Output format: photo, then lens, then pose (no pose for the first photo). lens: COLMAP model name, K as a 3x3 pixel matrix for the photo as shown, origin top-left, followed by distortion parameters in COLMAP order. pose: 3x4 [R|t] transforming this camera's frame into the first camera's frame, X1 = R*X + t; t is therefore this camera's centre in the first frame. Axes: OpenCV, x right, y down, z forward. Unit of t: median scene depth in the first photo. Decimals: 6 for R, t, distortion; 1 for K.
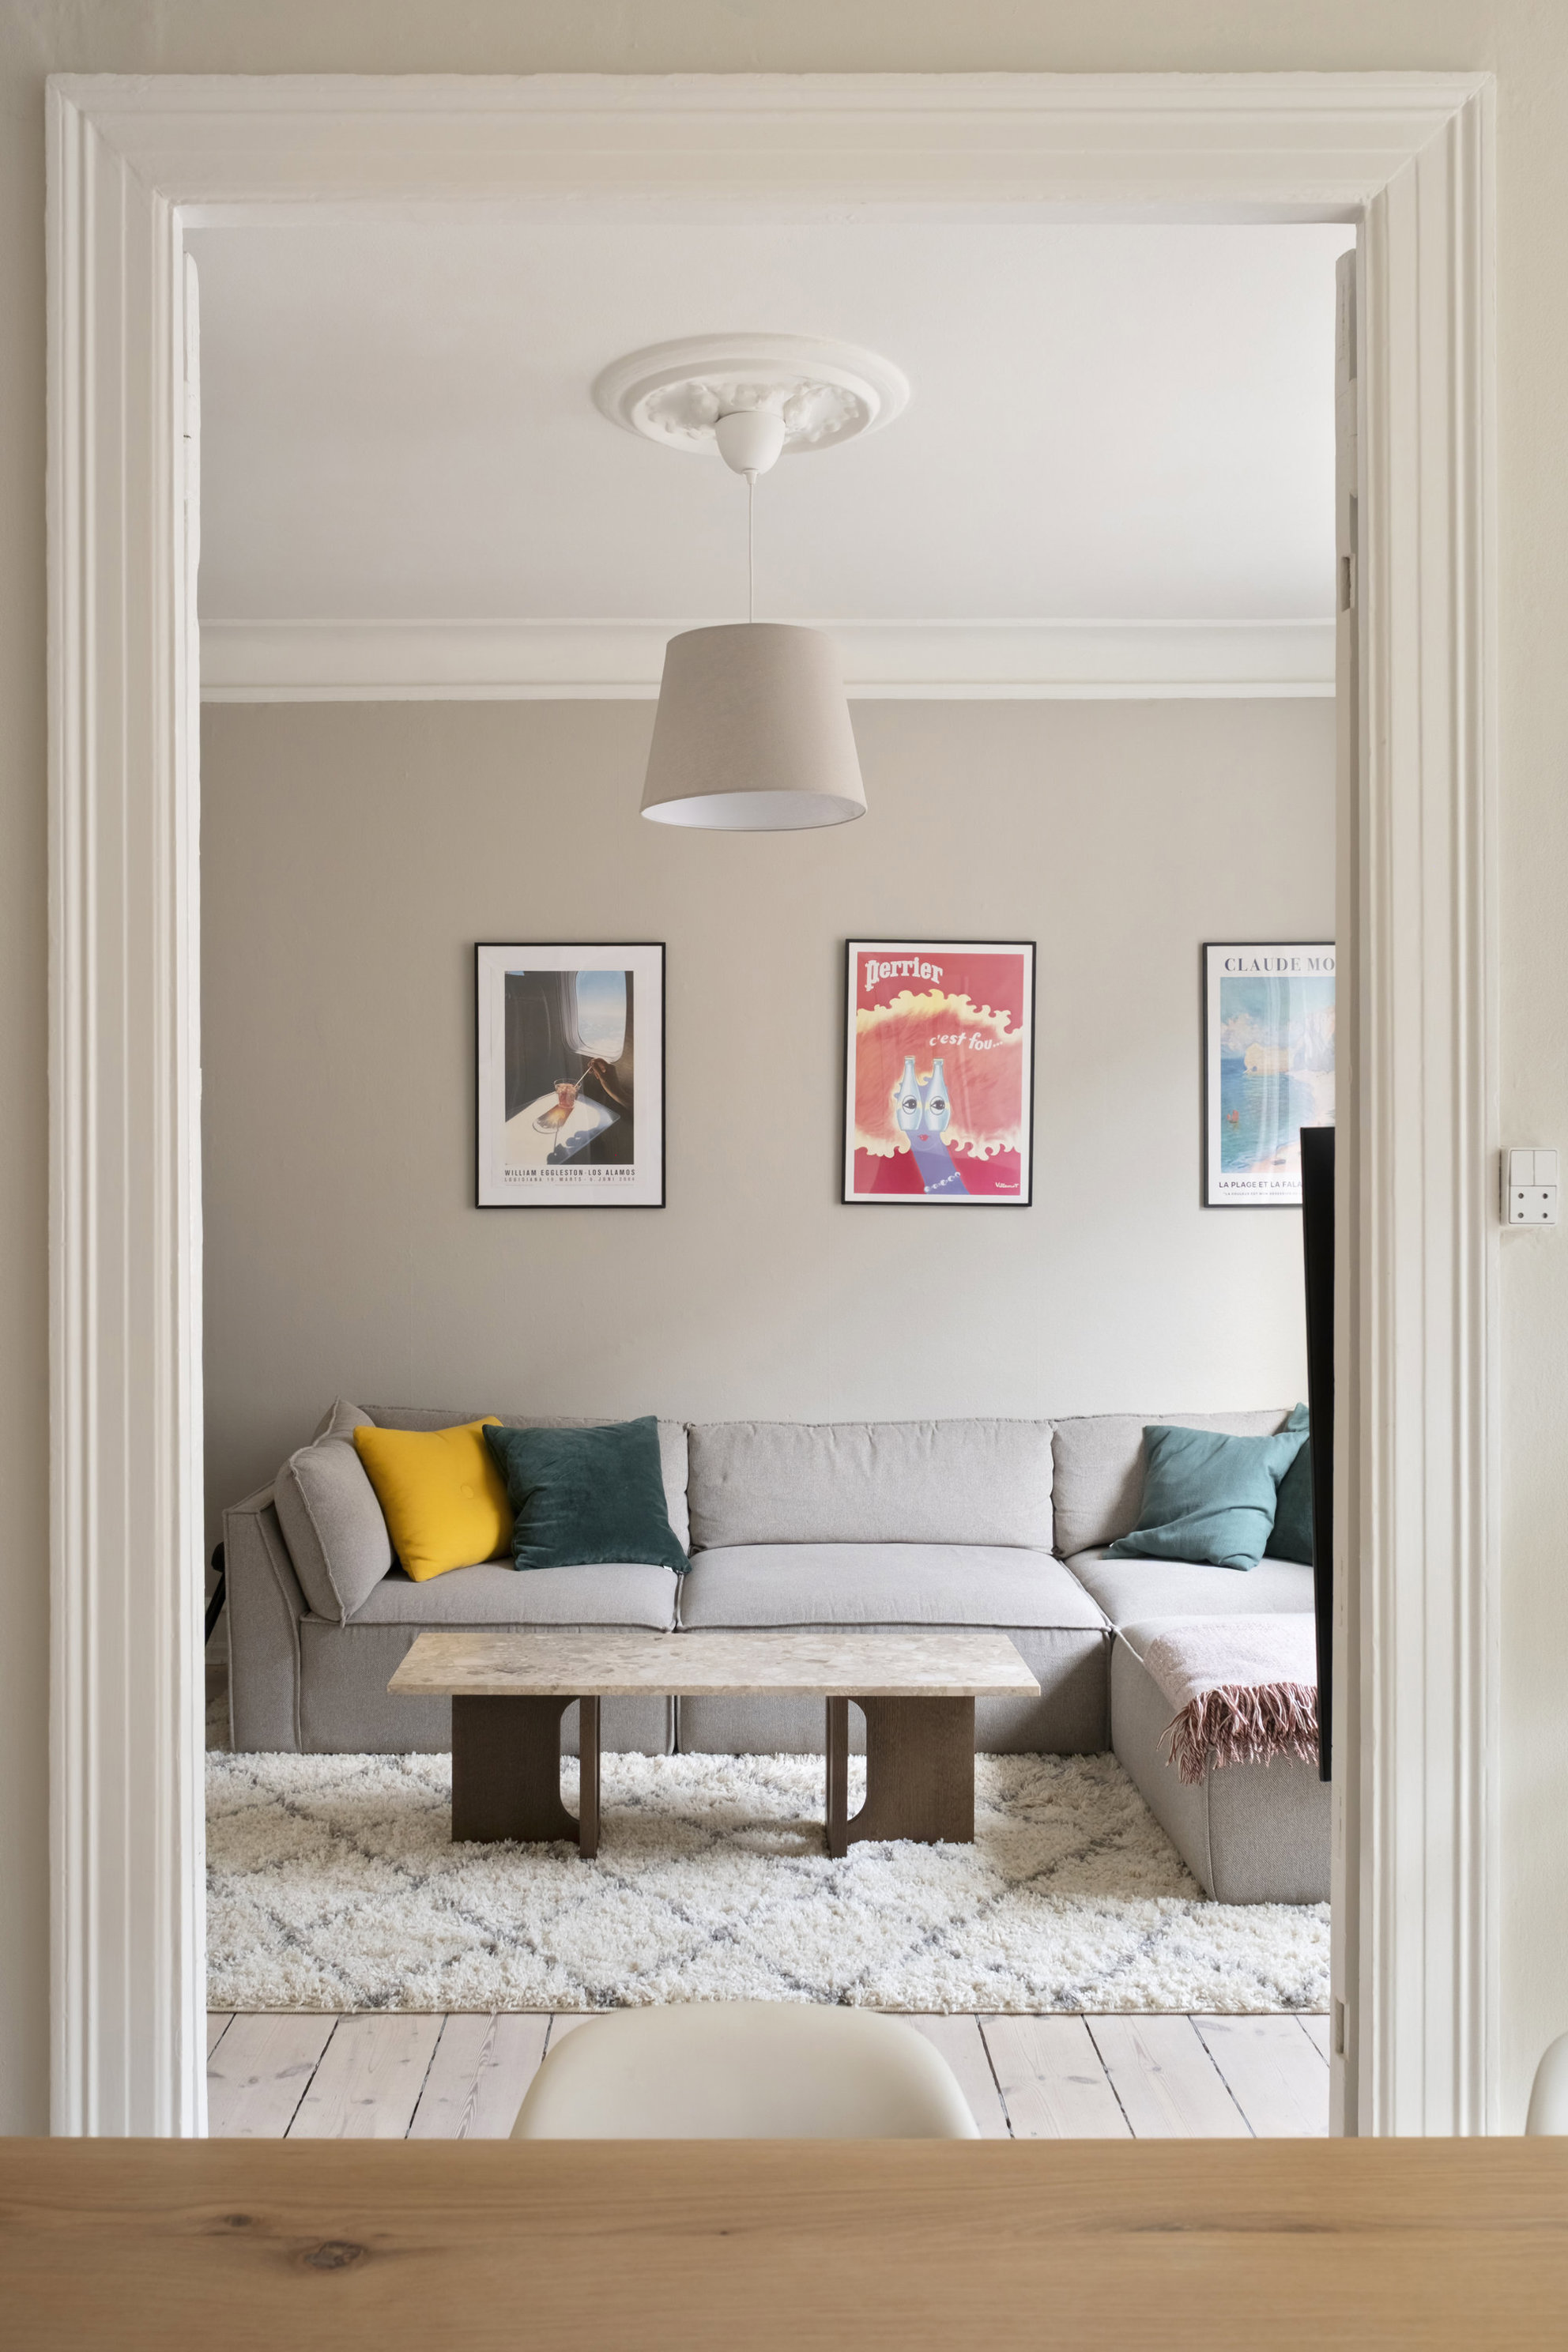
lens RADIAL K [[2127.8, 0, 781.1], [0, 2127.8, 1233.9], [0, 0, 1]] dist [-0.001362, 0.000000]
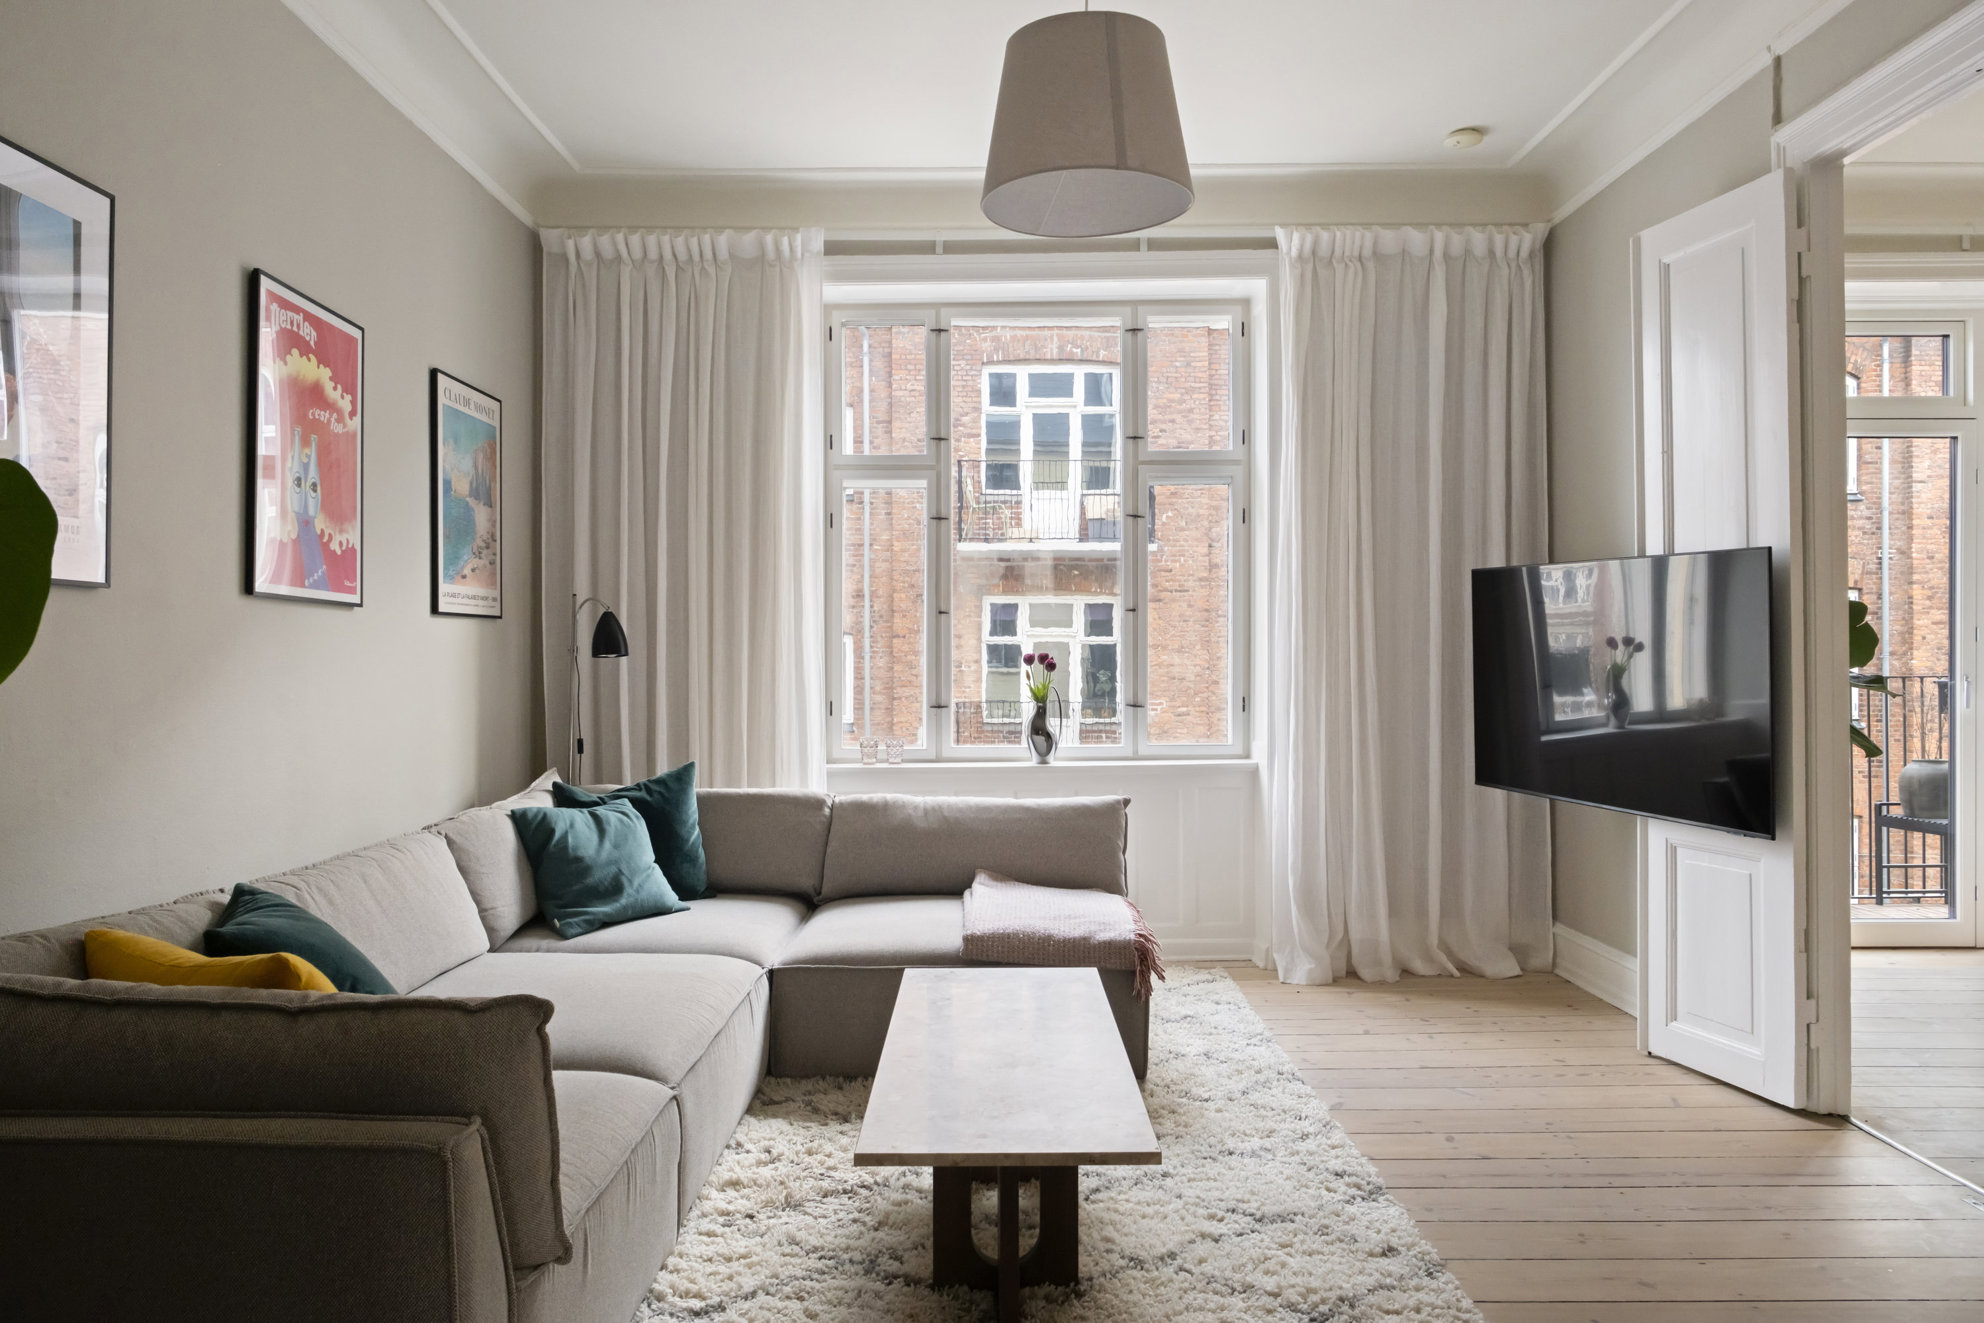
lens RADIAL K [[1355.2, 0, 1000.2], [0, 1355.2, 662.3], [0, 0, 1]] dist [-0.020353, 0.007073]
pose [[-0.009486, -0.000802, 0.999955, -0.673531], [0.003518, 0.999993, 0.000836, 0.016480], [-0.999949, 0.003526, -0.009483, 1.007311]]
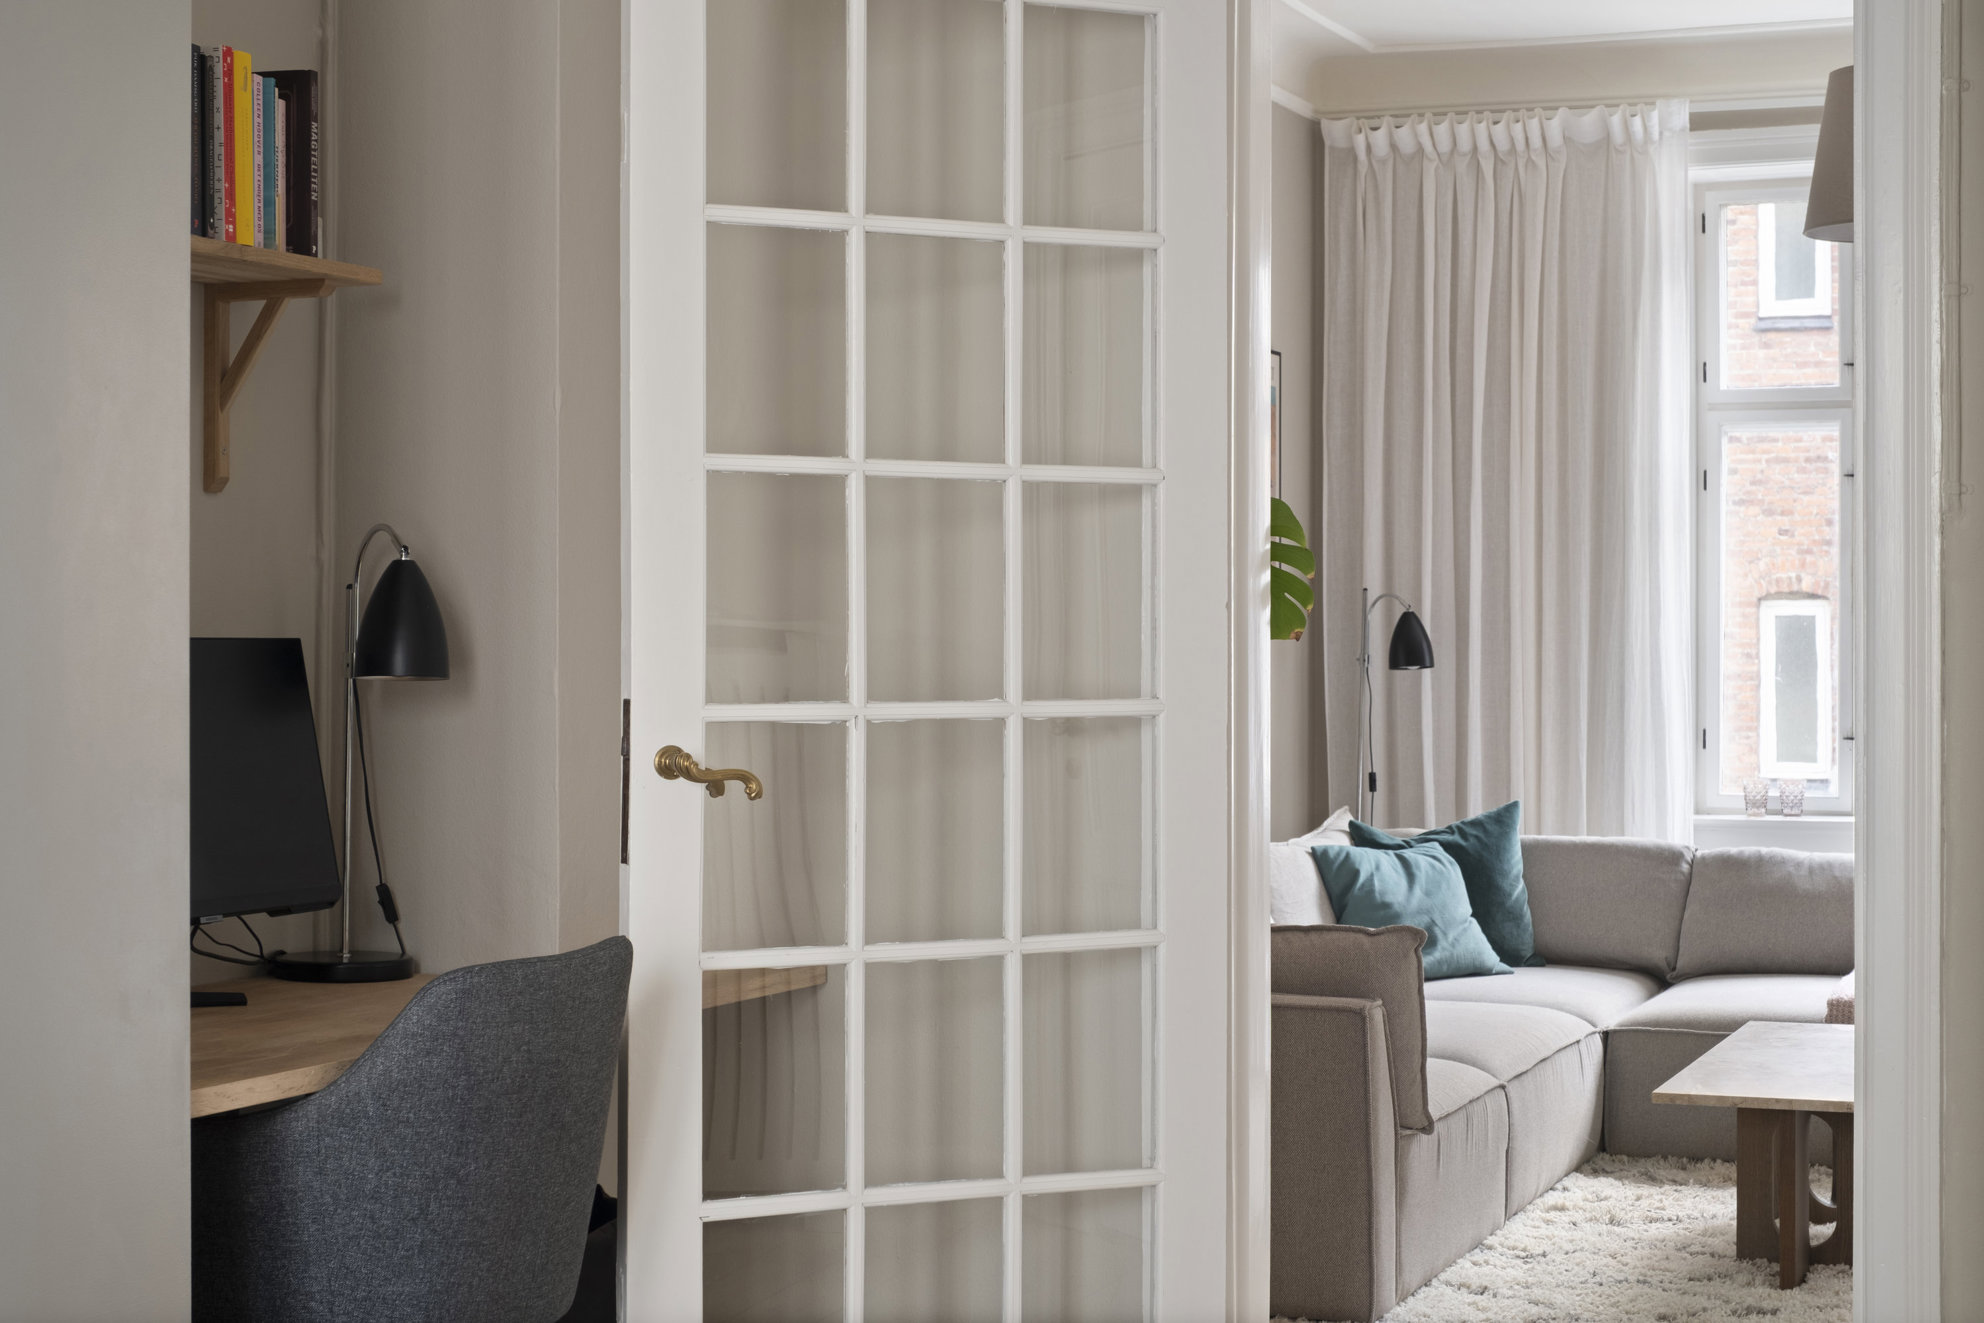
lens RADIAL K [[3279.6, 0, 981.8], [0, 3279.6, 652.3], [0, 0, 1]] dist [0.039263, 0.000000]
pose [[0.362125, -0.003470, 0.932123, -1.647381], [0.002610, 0.999993, 0.002709, -0.005586], [-0.932126, 0.001452, 0.362131, 0.805504]]
